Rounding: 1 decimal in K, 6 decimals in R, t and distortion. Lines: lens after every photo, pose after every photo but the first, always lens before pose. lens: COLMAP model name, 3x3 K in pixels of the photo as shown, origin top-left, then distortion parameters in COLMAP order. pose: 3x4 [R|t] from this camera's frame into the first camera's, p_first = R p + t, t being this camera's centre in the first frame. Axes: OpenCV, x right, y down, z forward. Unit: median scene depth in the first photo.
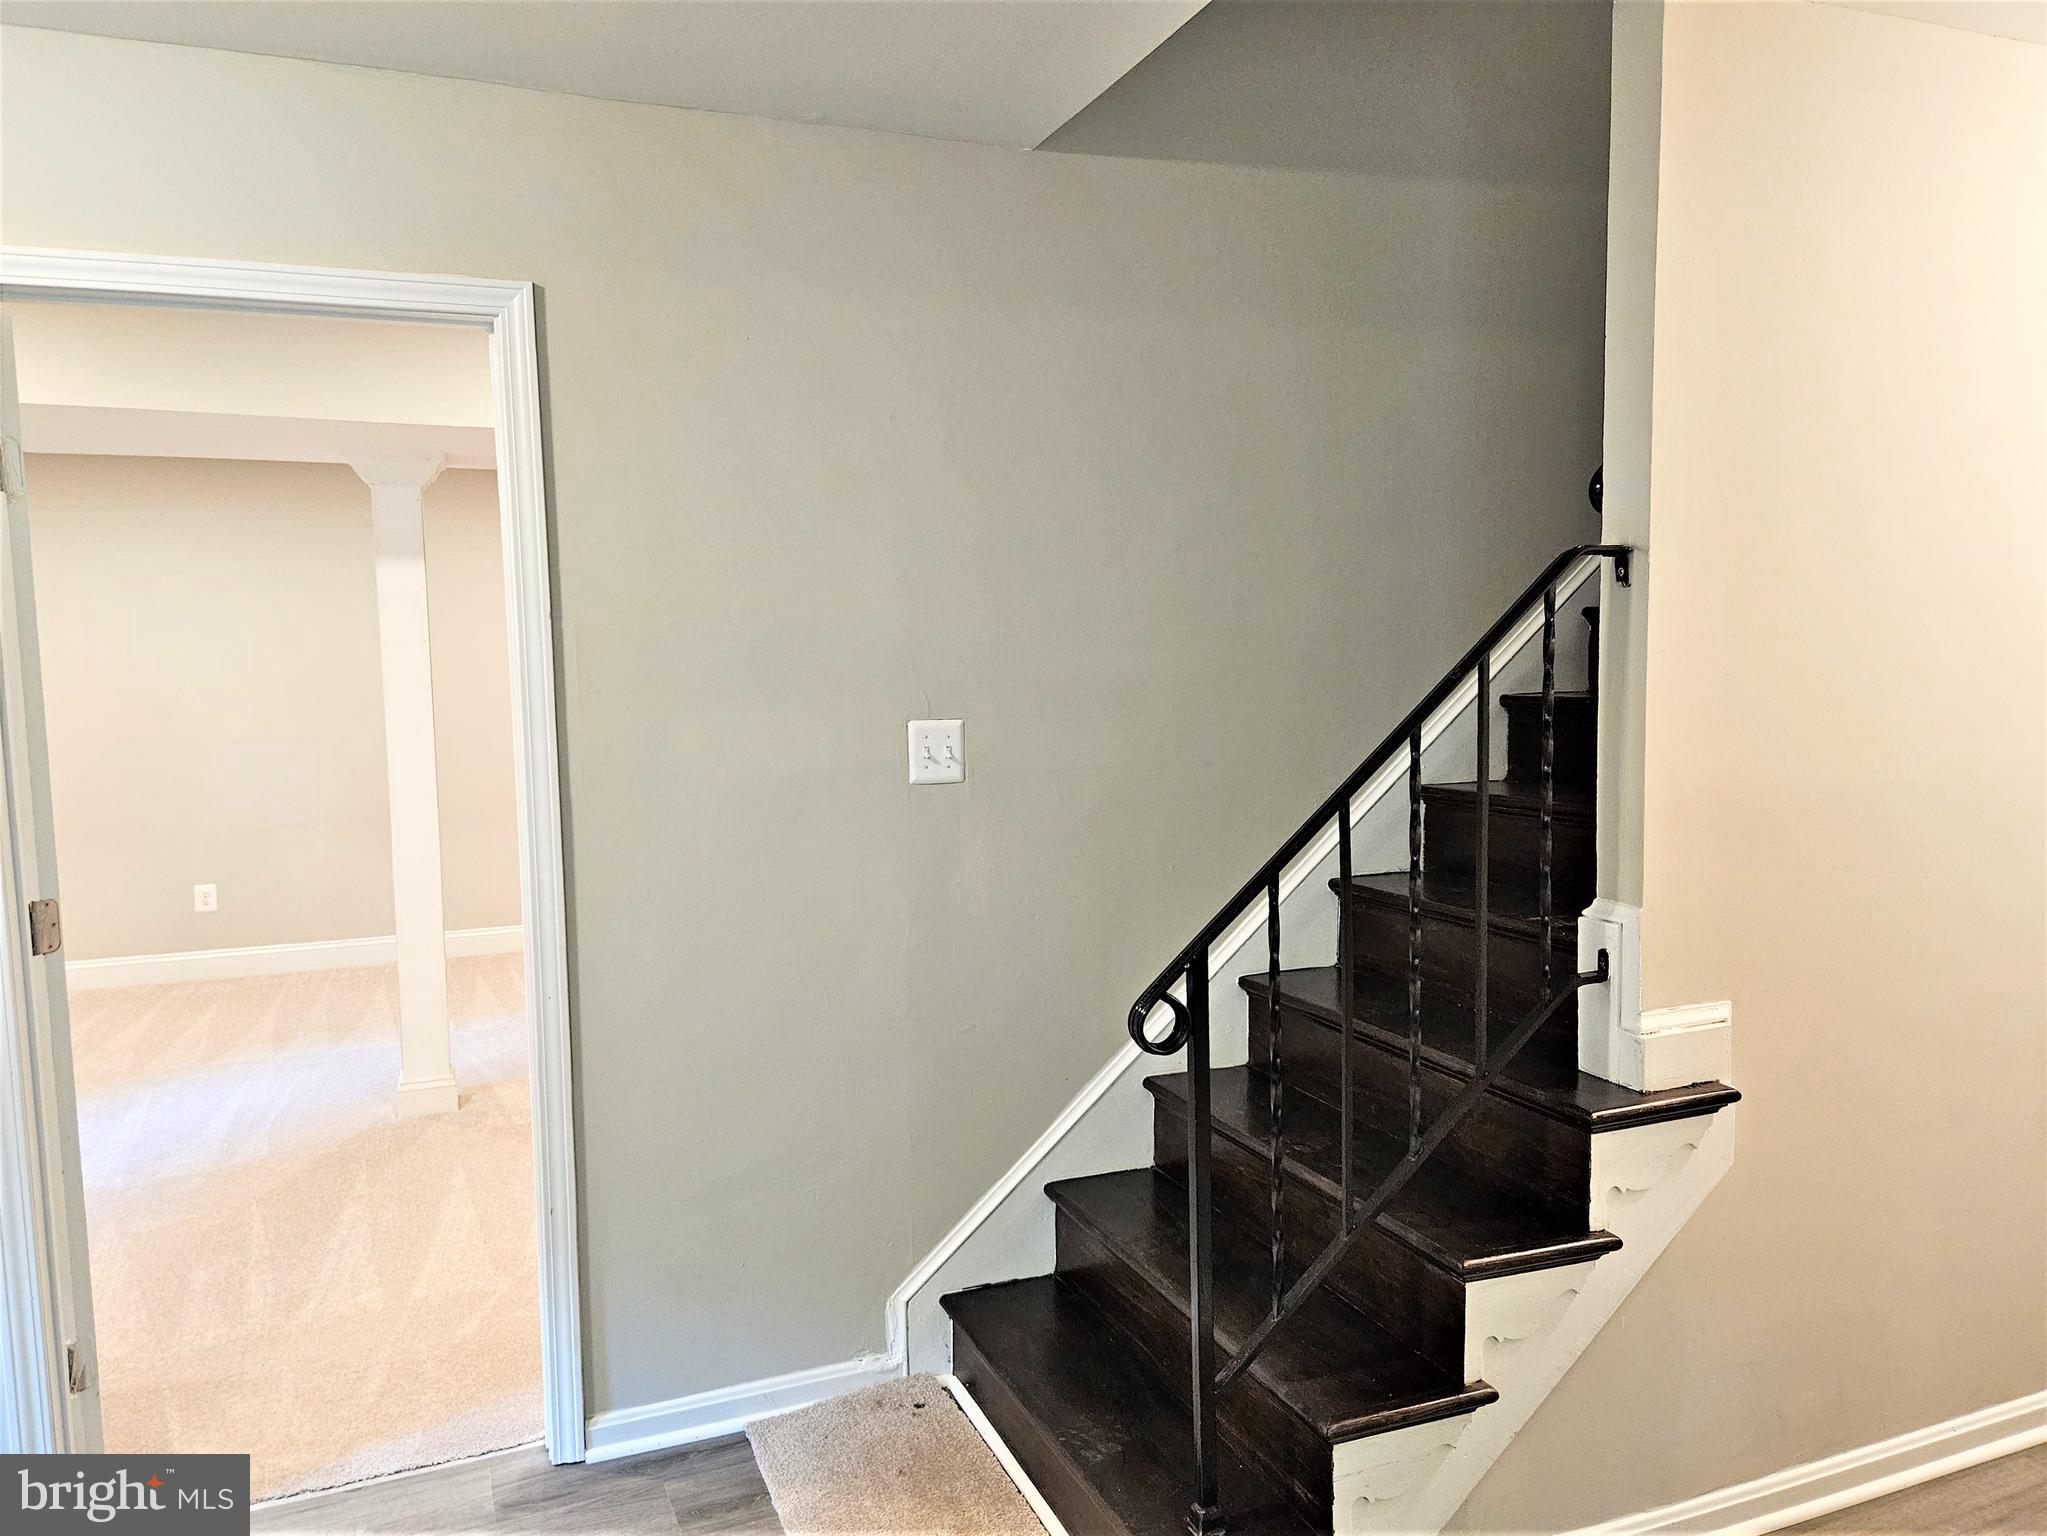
lens RADIAL K [[1370.7, 0, 1038.3], [0, 1370.7, 764.2], [0, 0, 1]] dist [0.054113, -0.038633]
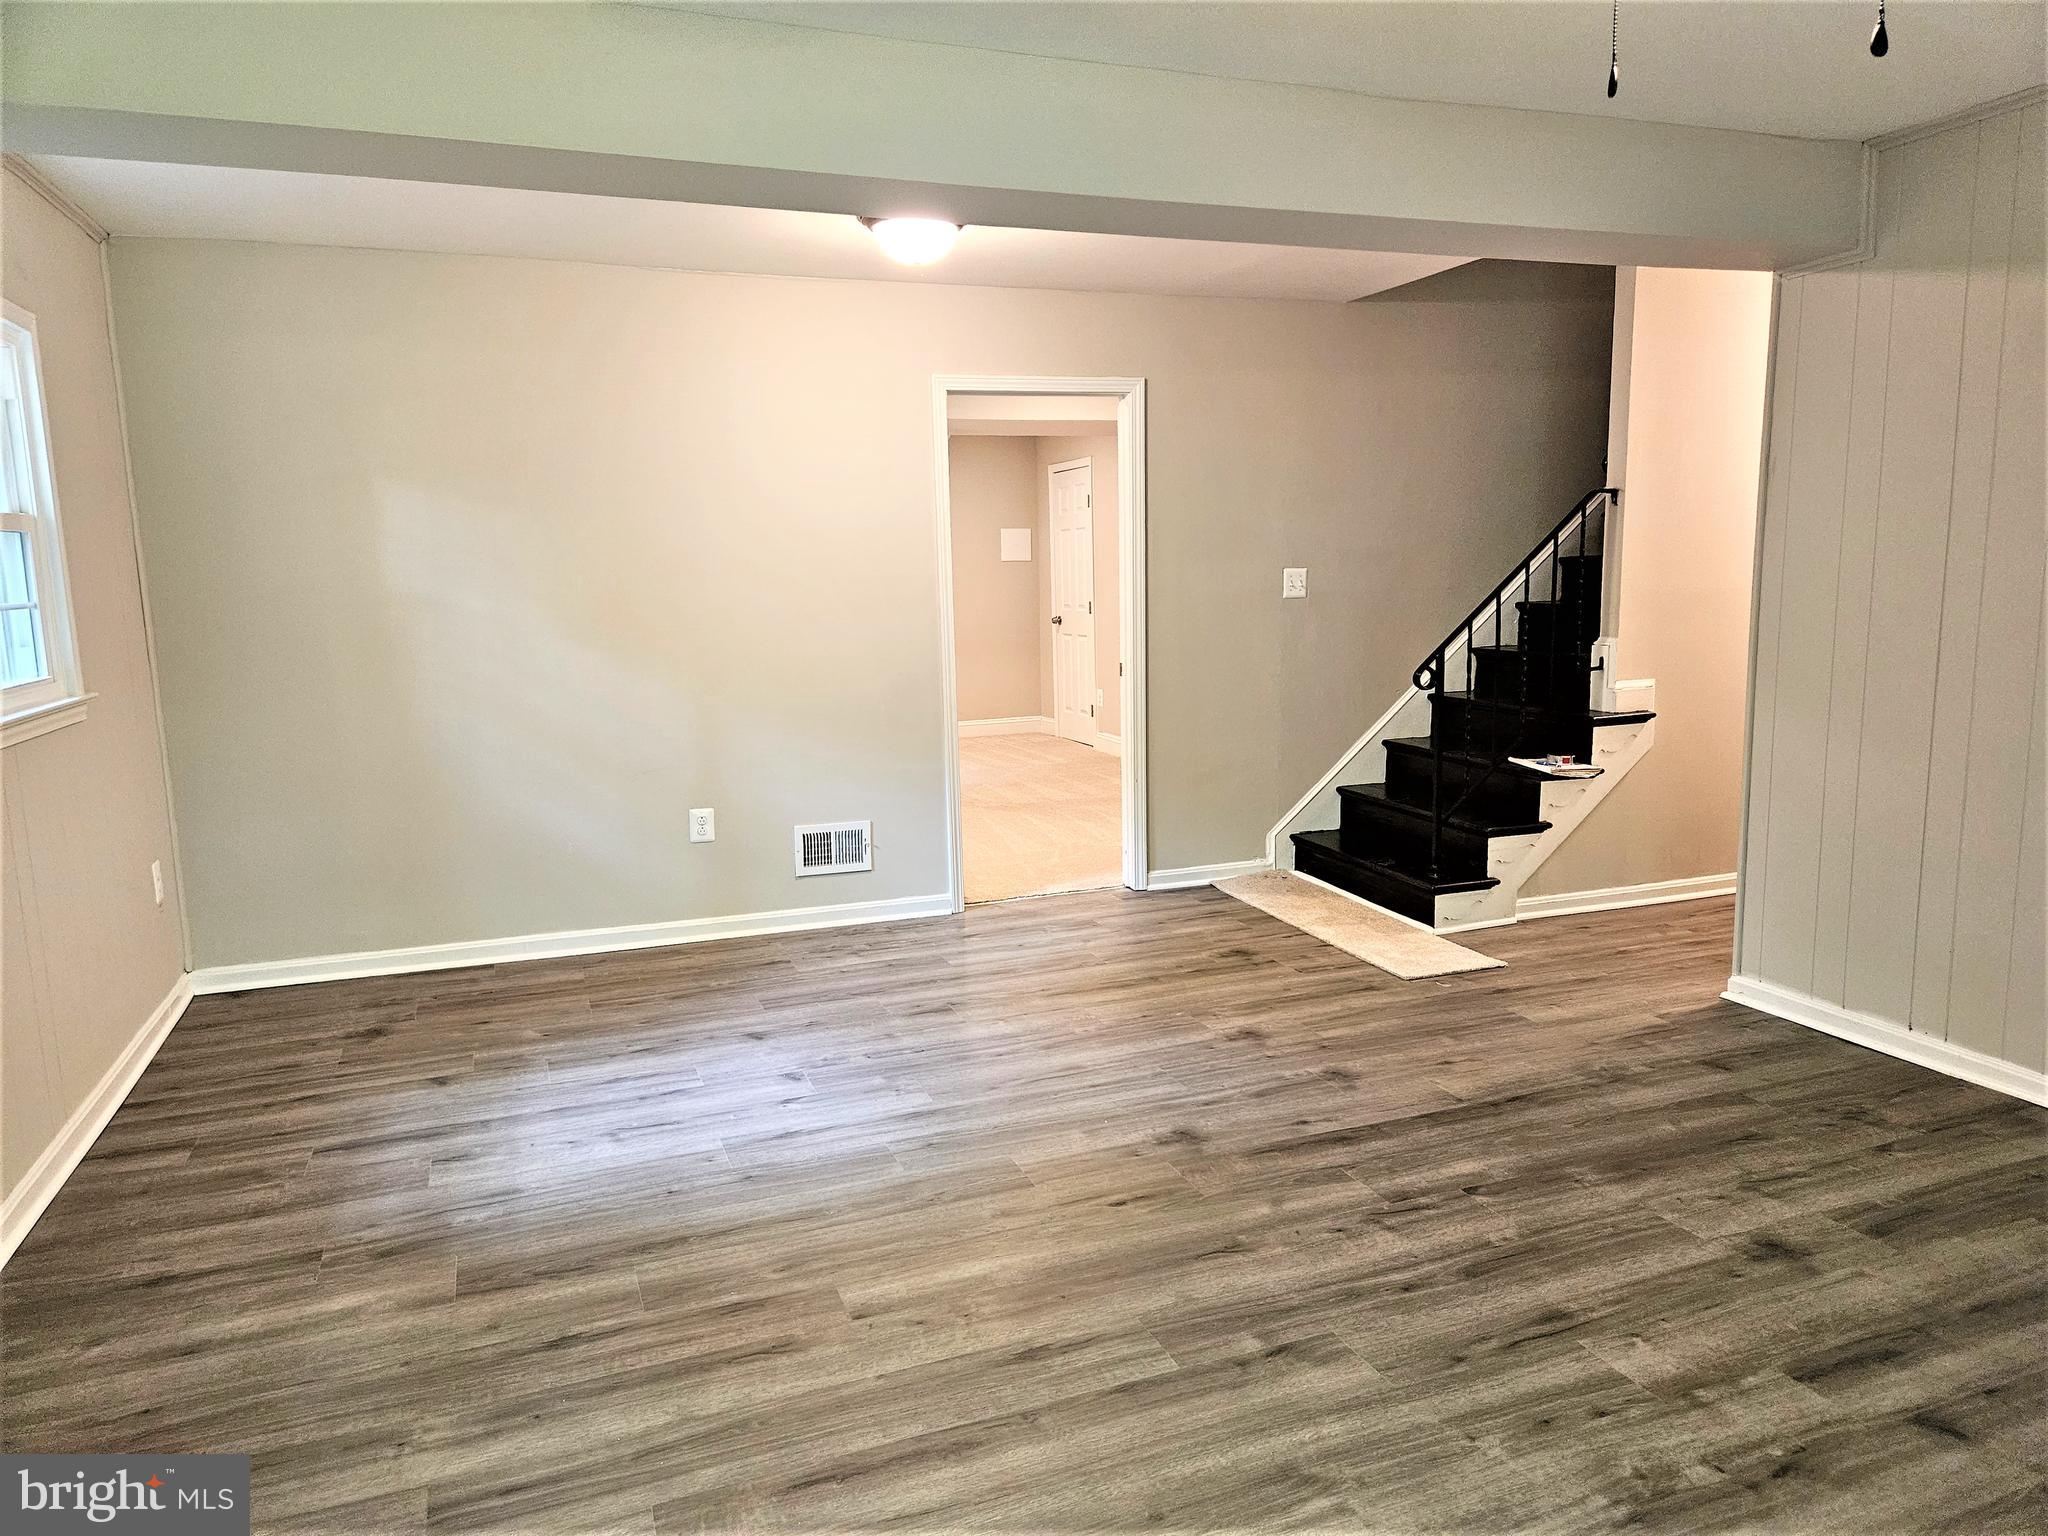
lens RADIAL K [[1371.3, 0, 1029.2], [0, 1371.3, 773.7], [0, 0, 1]] dist [0.054113, -0.038633]
pose [[0.999829, 0.003231, -0.018189, -0.547342], [-0.002011, 0.997771, 0.066701, 0.177556], [0.018364, -0.066653, 0.997607, -1.444398]]
